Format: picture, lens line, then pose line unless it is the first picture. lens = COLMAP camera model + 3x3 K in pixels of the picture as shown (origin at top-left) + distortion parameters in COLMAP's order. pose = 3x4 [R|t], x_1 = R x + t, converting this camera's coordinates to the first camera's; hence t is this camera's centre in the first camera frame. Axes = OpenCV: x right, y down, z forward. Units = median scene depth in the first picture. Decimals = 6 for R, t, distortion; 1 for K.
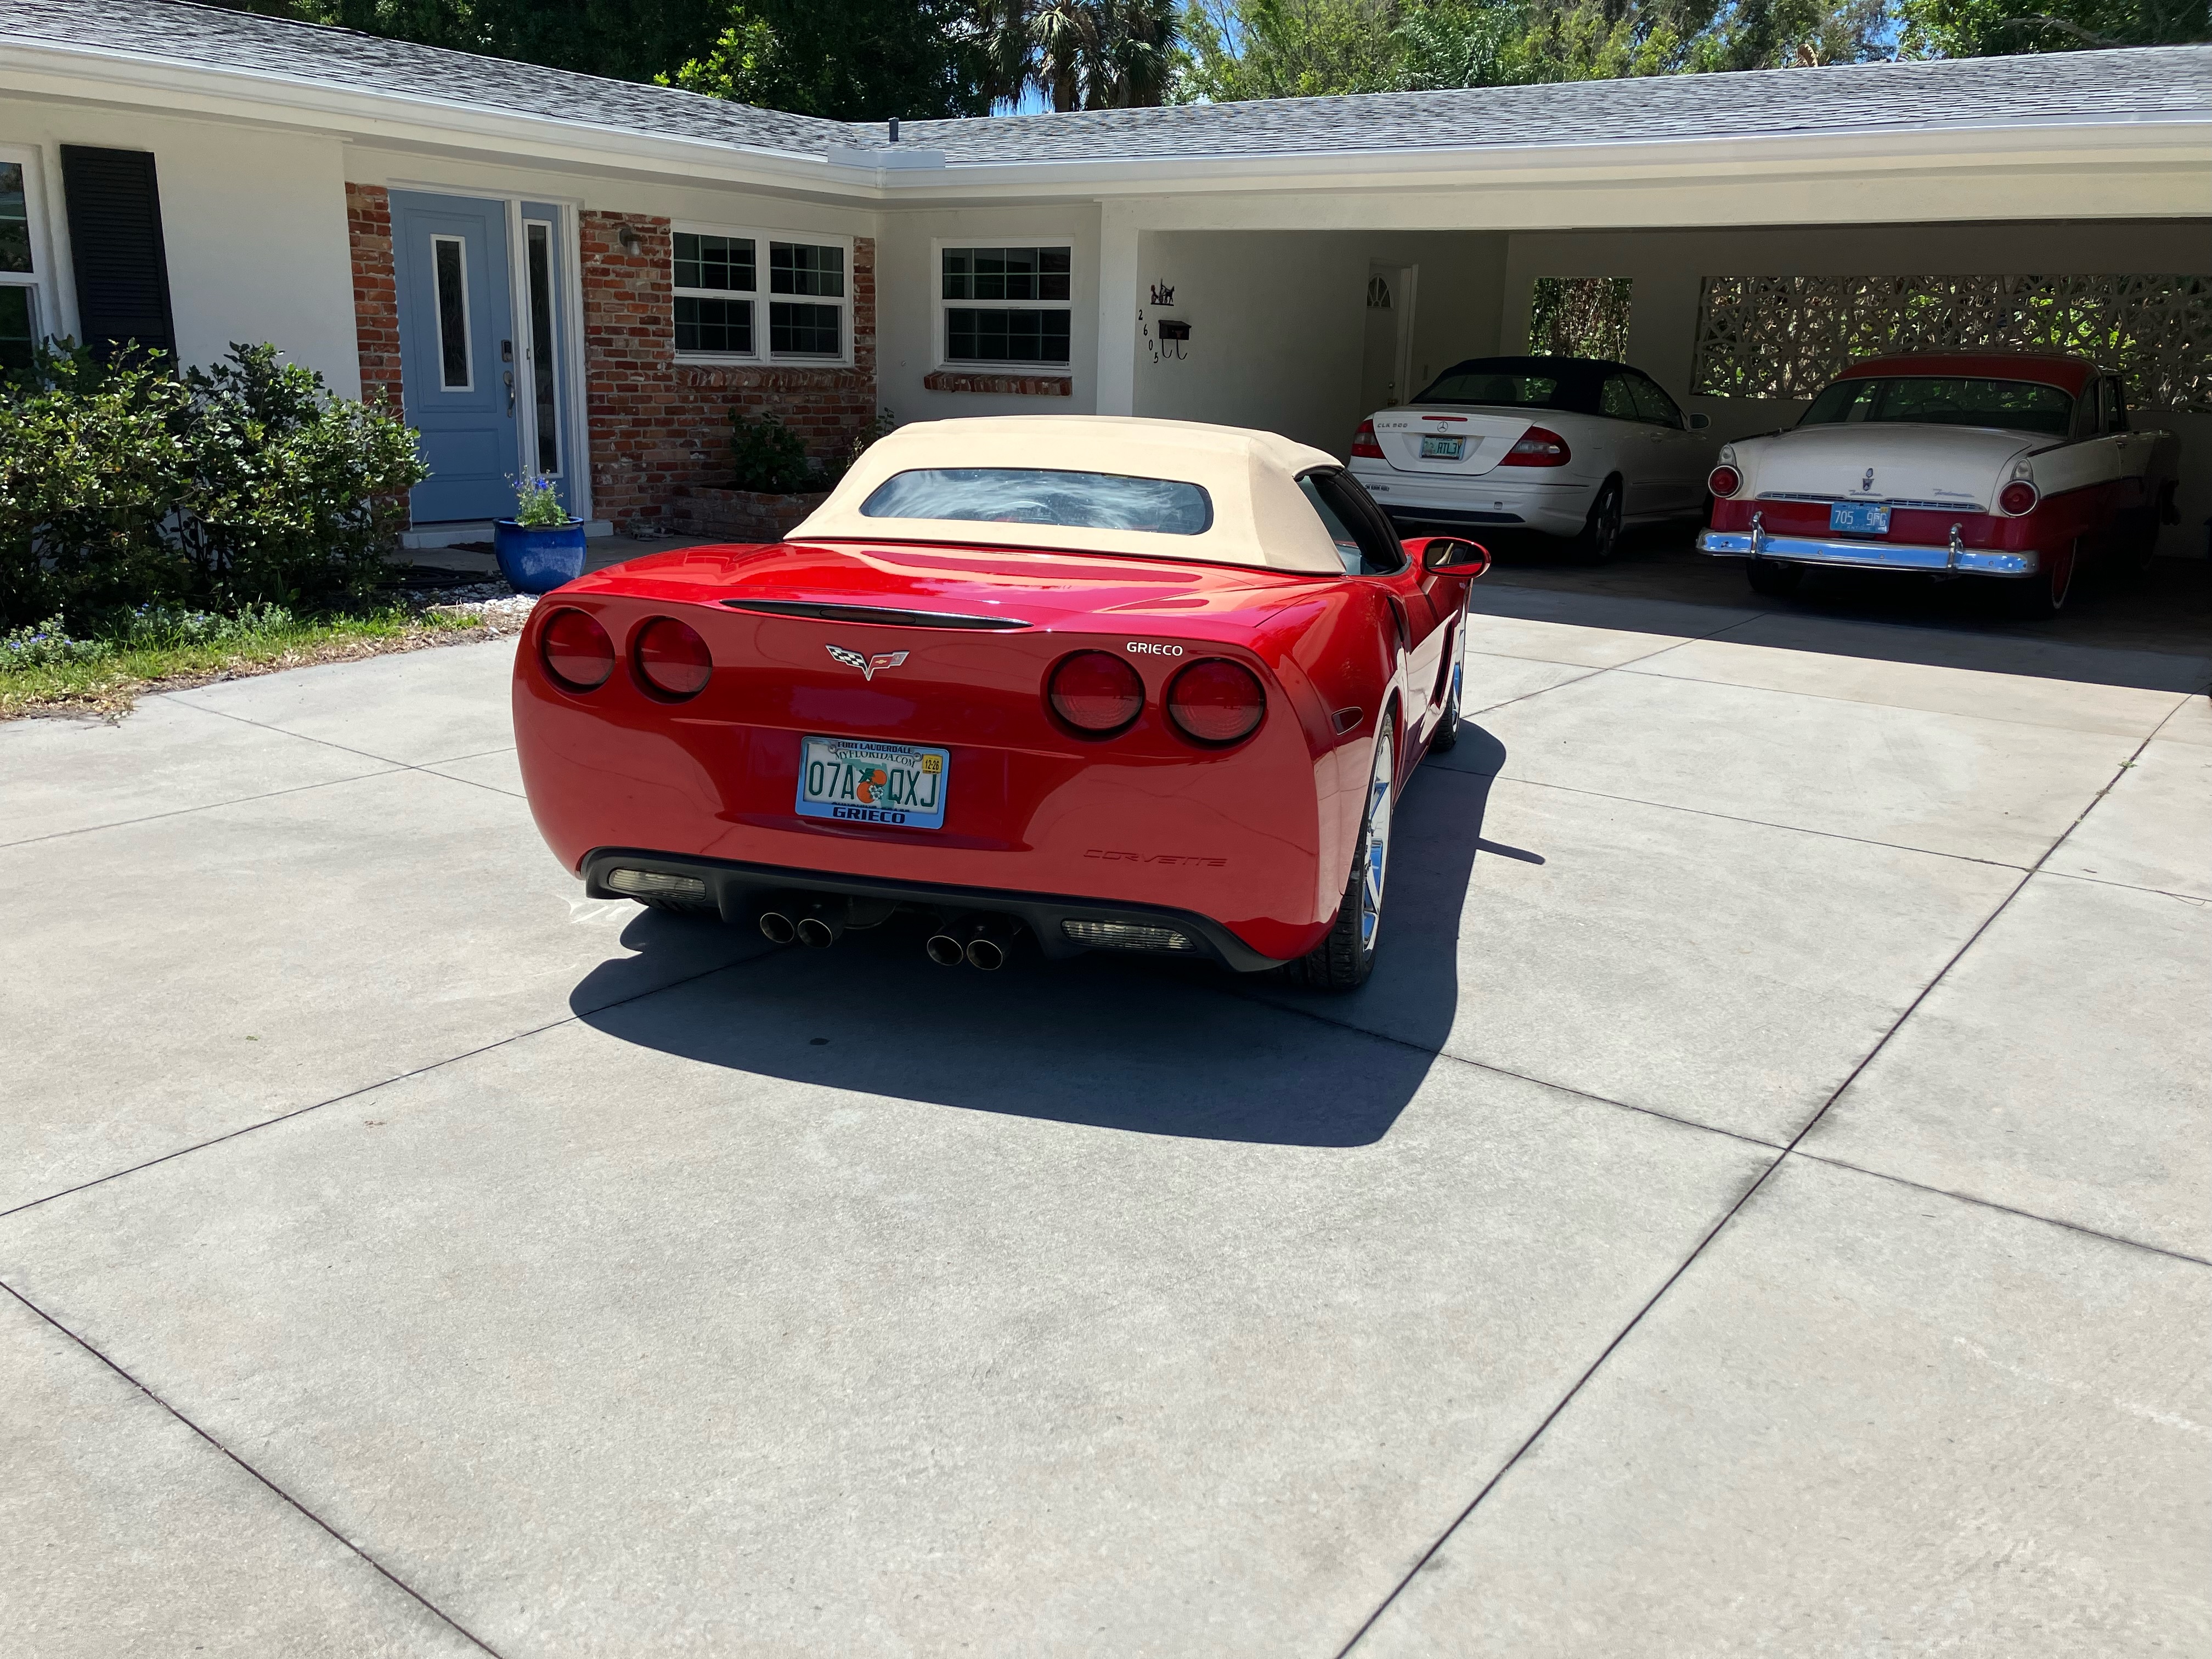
lens RADIAL K [[1849.3, 0, 1156.3], [0, 1849.3, 834.2], [0, 0, 1]] dist [0.019016, 0.004218]
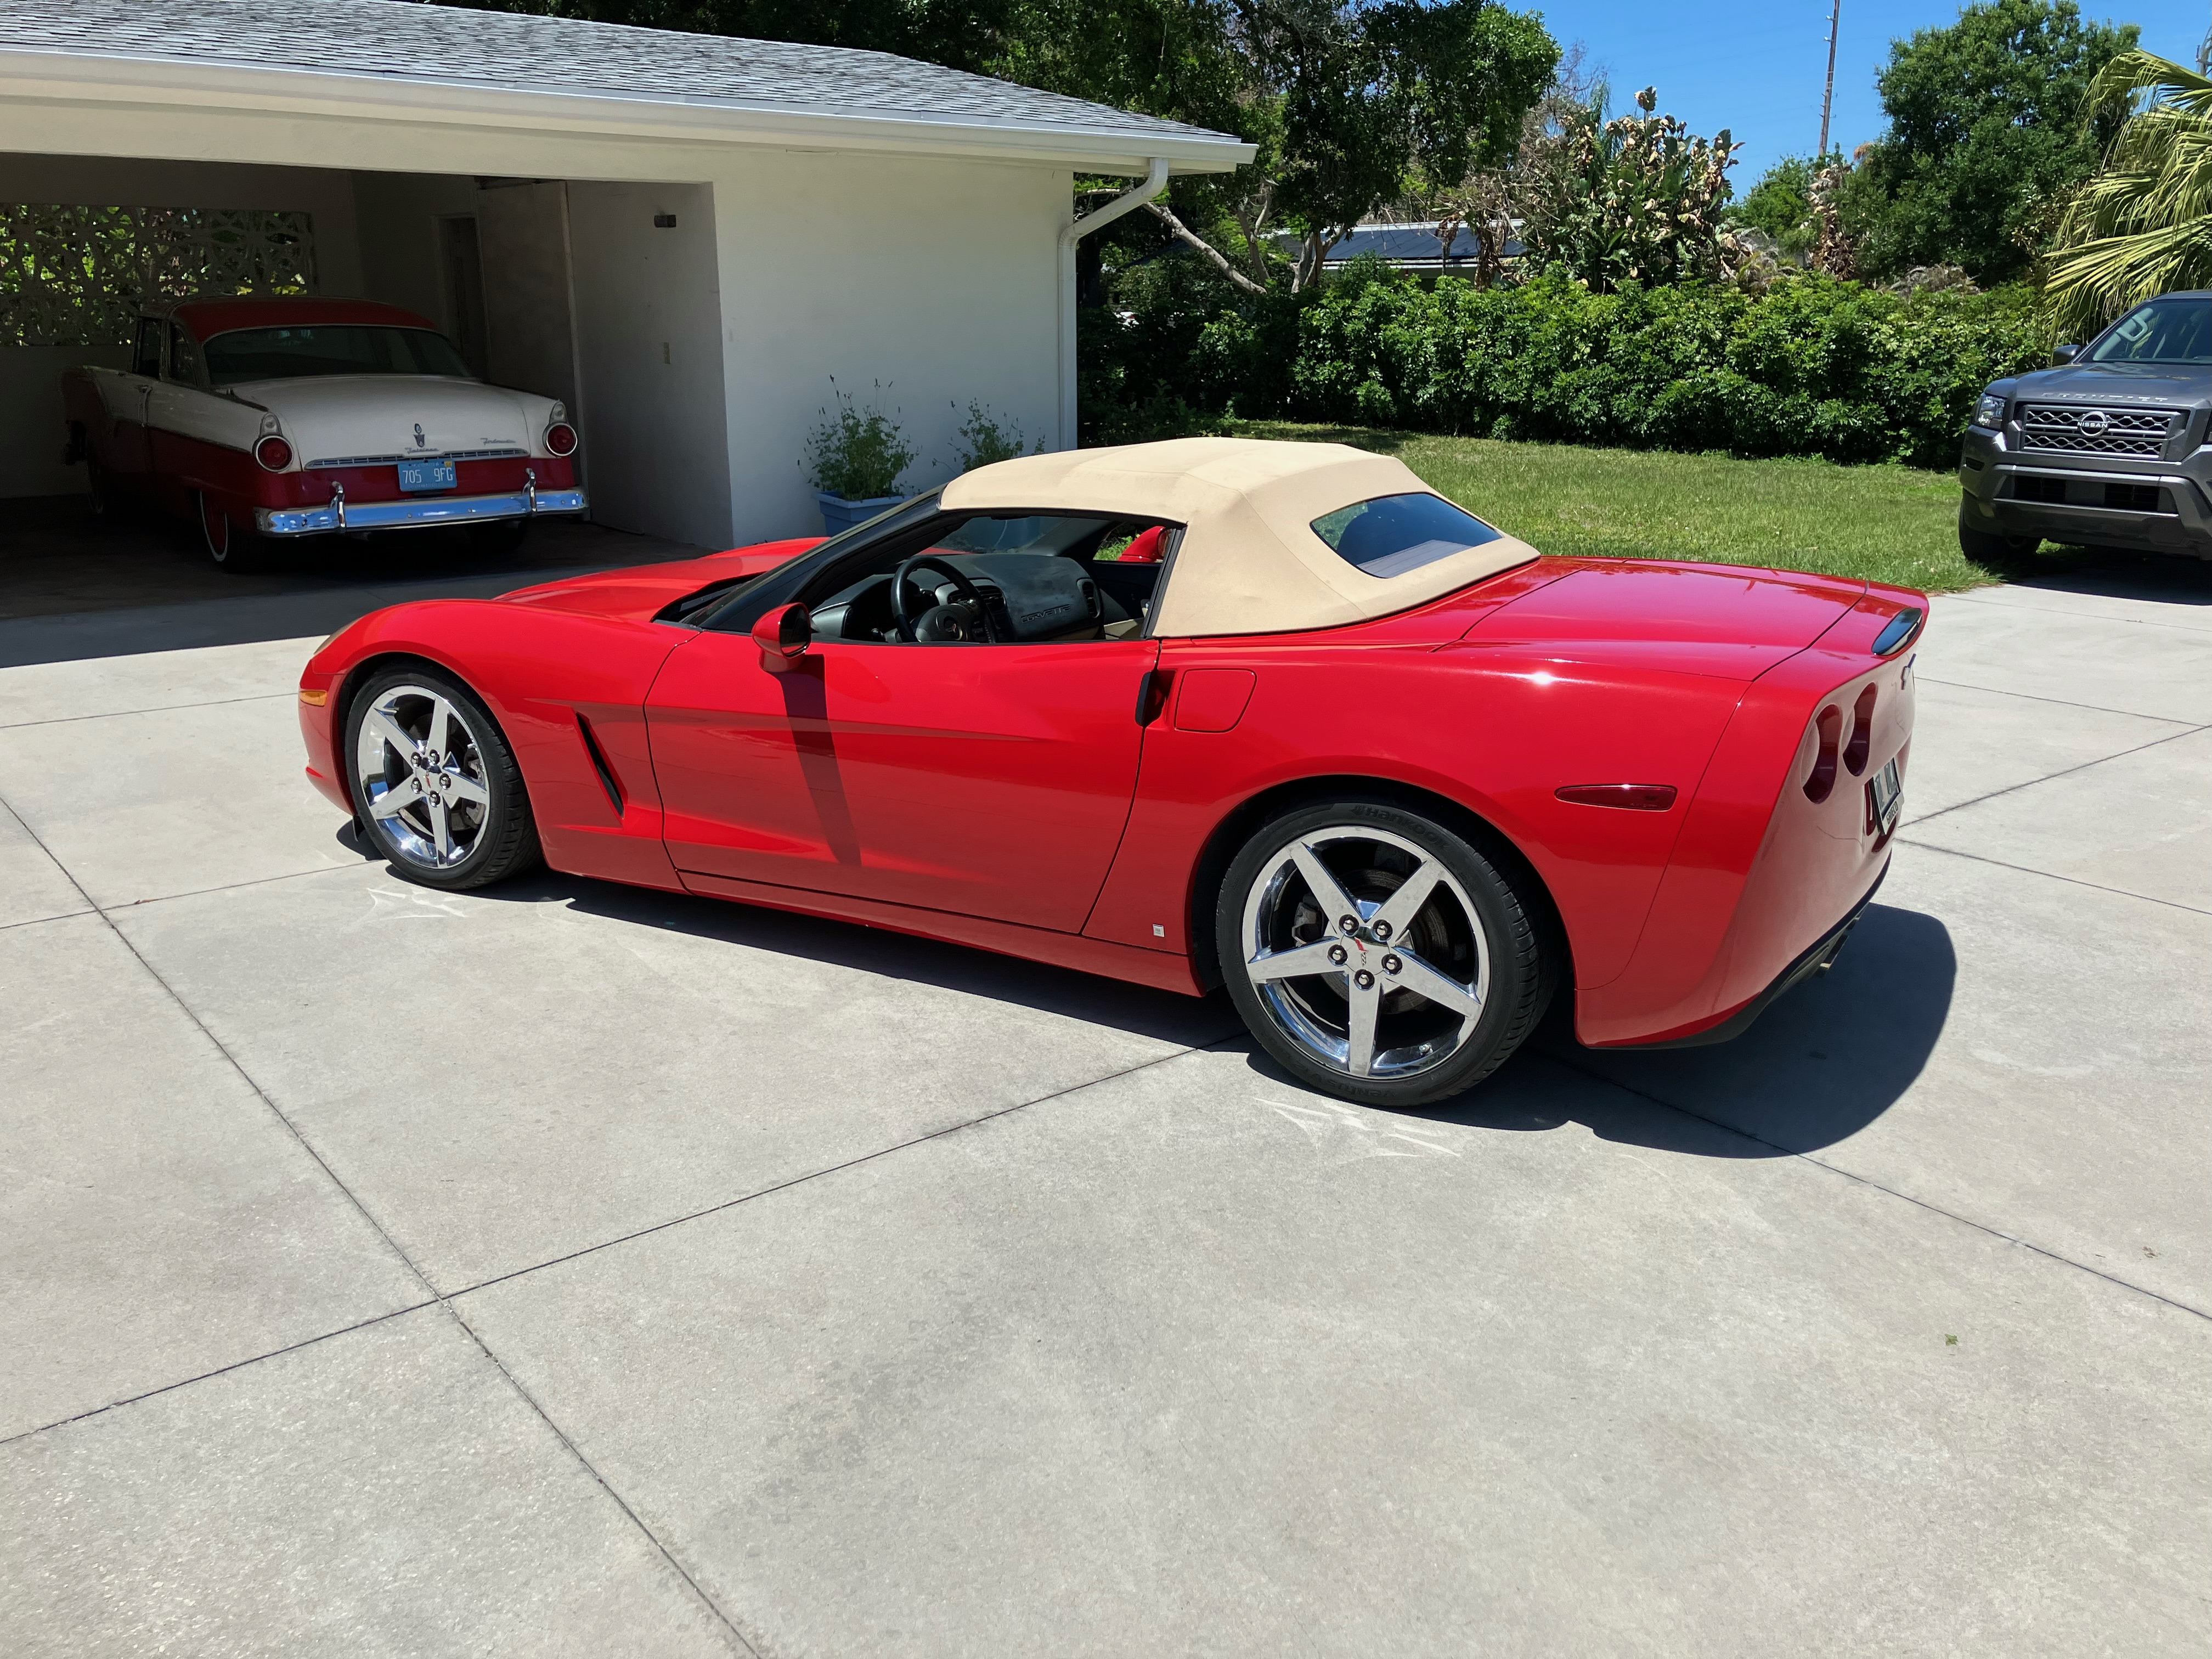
lens RADIAL K [[1845.9, 0, 1104.6], [0, 1845.9, 758.8], [0, 0, 1]] dist [0.010083, 0.007546]
pose [[0.245460, -0.260351, 0.933792, -0.967351], [0.245333, 0.948587, 0.199987, -0.279623], [-0.937849, 0.180002, 0.296713, 0.840667]]
